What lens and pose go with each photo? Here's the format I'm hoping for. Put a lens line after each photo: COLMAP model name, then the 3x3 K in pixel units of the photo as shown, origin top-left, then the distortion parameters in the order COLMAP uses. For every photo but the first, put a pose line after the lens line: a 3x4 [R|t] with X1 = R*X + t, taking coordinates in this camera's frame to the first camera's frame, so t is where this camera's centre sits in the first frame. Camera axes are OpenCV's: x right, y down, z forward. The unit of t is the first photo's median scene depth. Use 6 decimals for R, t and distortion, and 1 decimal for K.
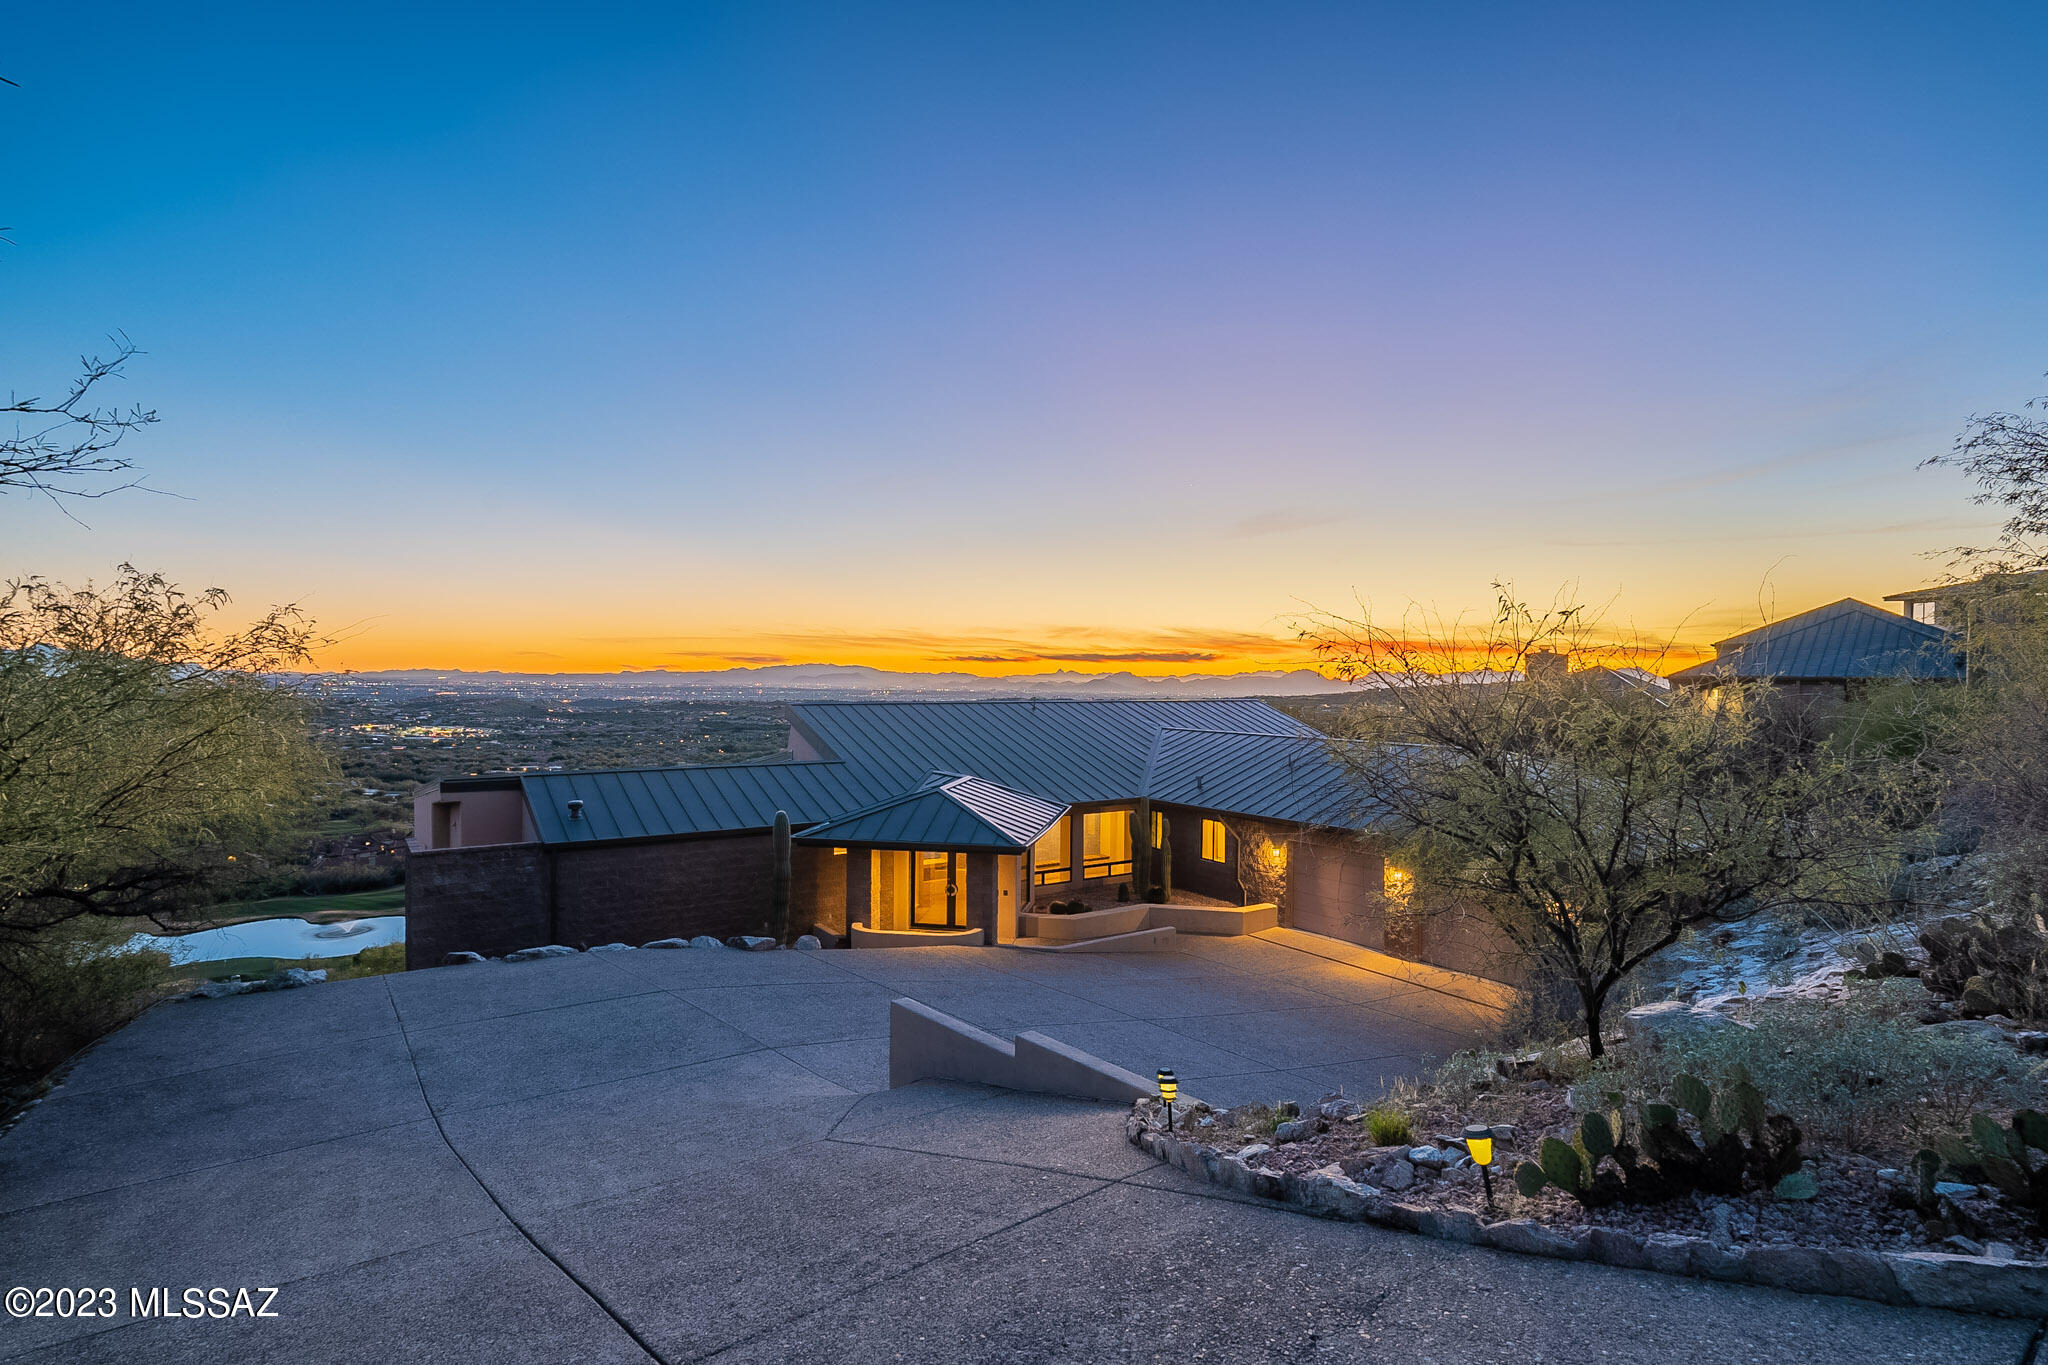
lens RADIAL K [[1060.0, 0, 1024.0], [0, 1060.0, 682.5], [0, 0, 1]] dist [0.001997, -0.000086]
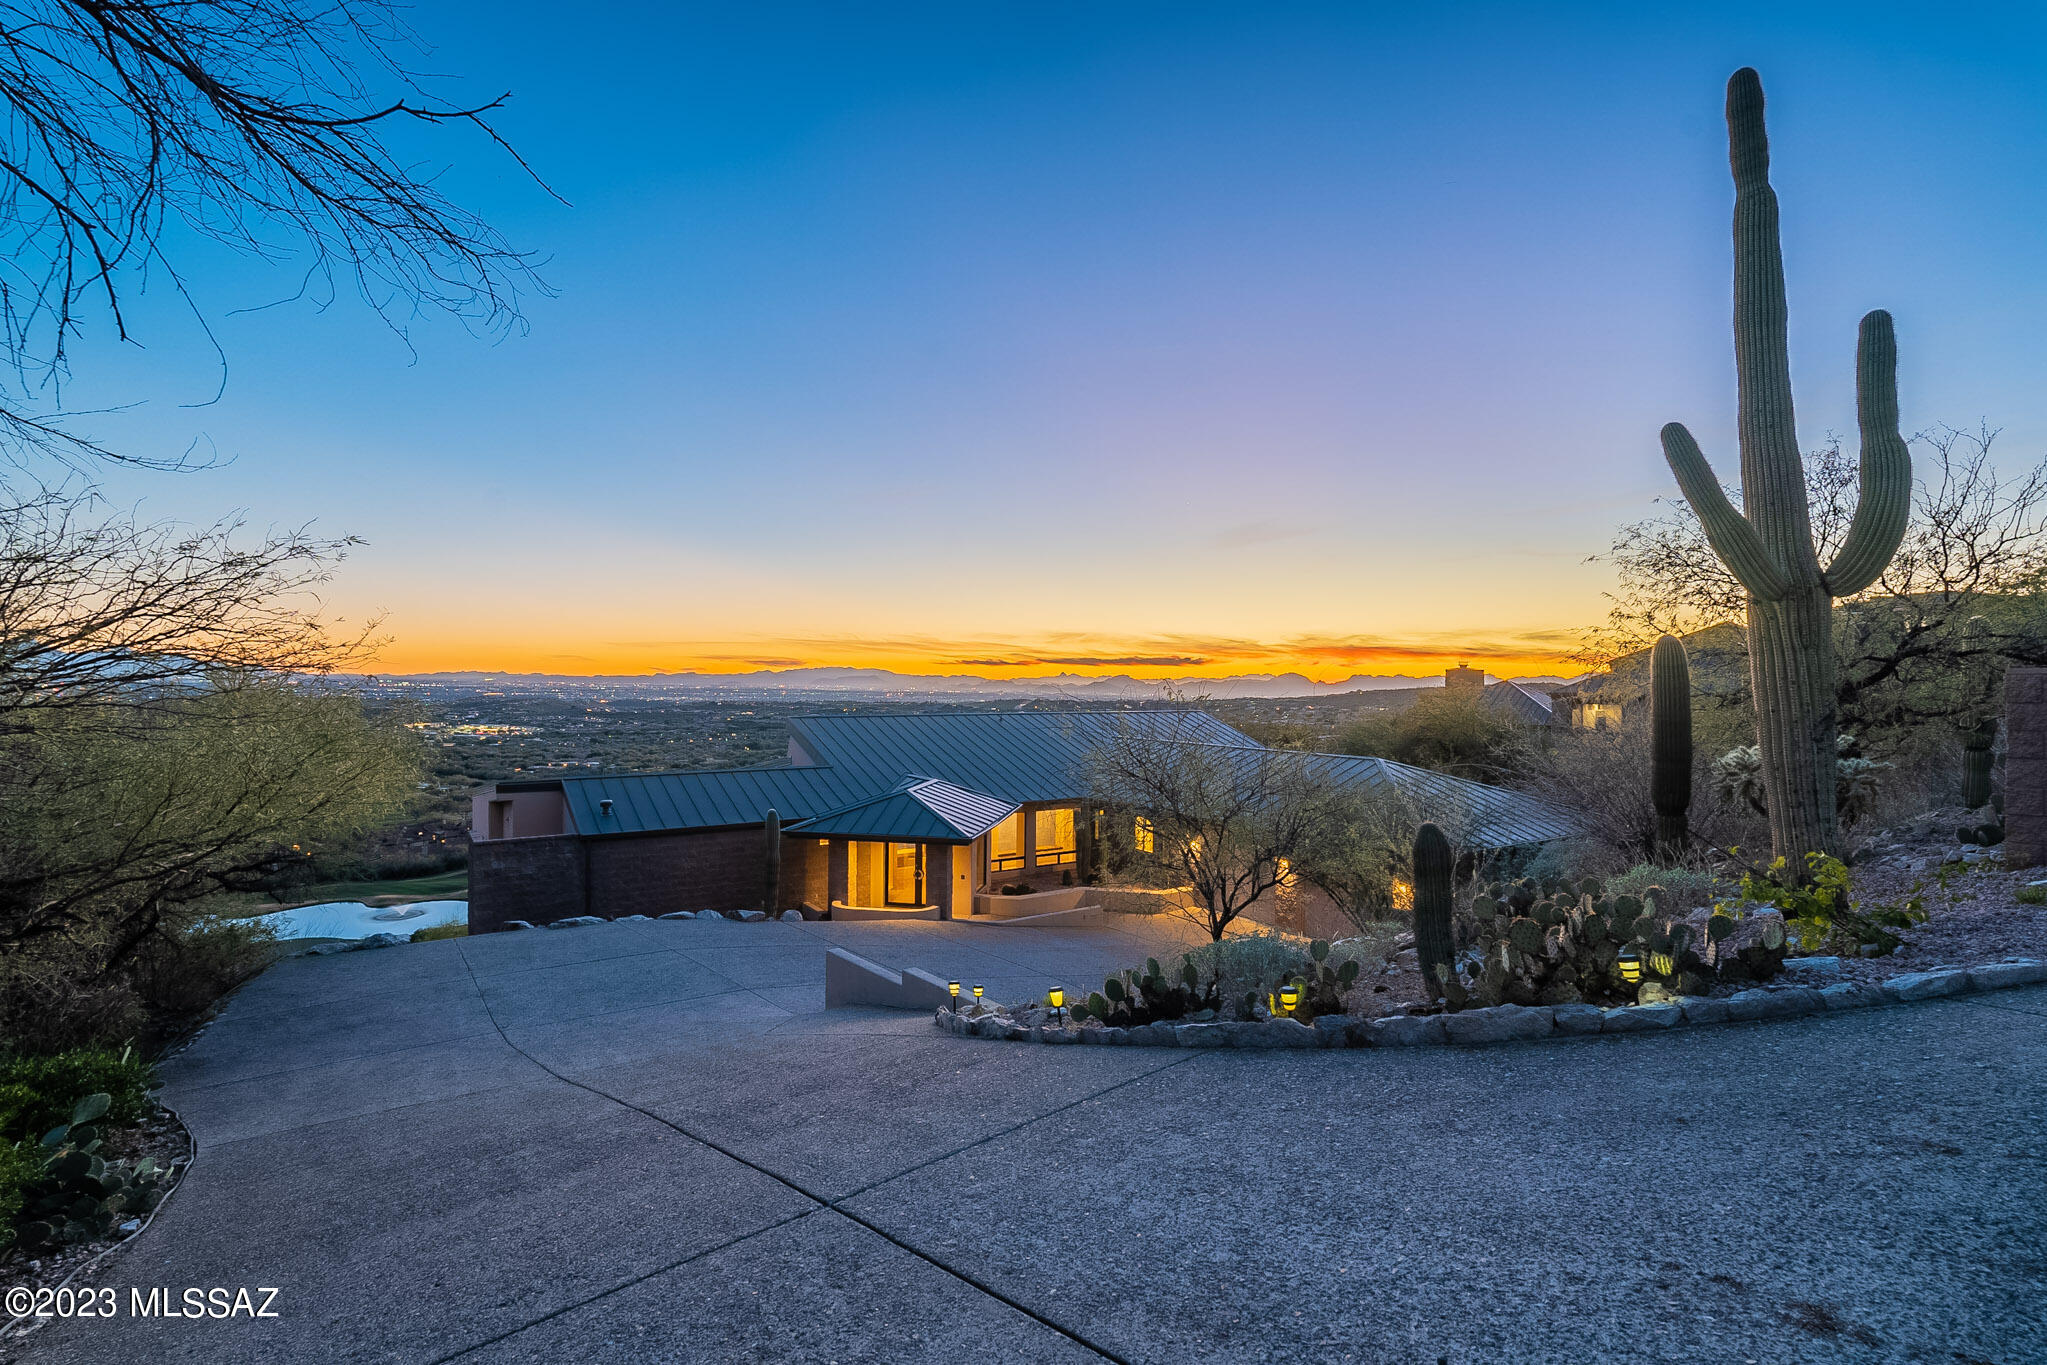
lens RADIAL K [[993.5, 0, 1023.5], [0, 993.5, 682.5], [0, 0, 1]] dist [0.000752, 0.000220]
pose [[0.999968, 0.001546, -0.007899, 0.060115], [-0.001558, 0.999998, -0.001541, -0.020742], [0.007897, 0.001553, 0.999968, -0.127334]]
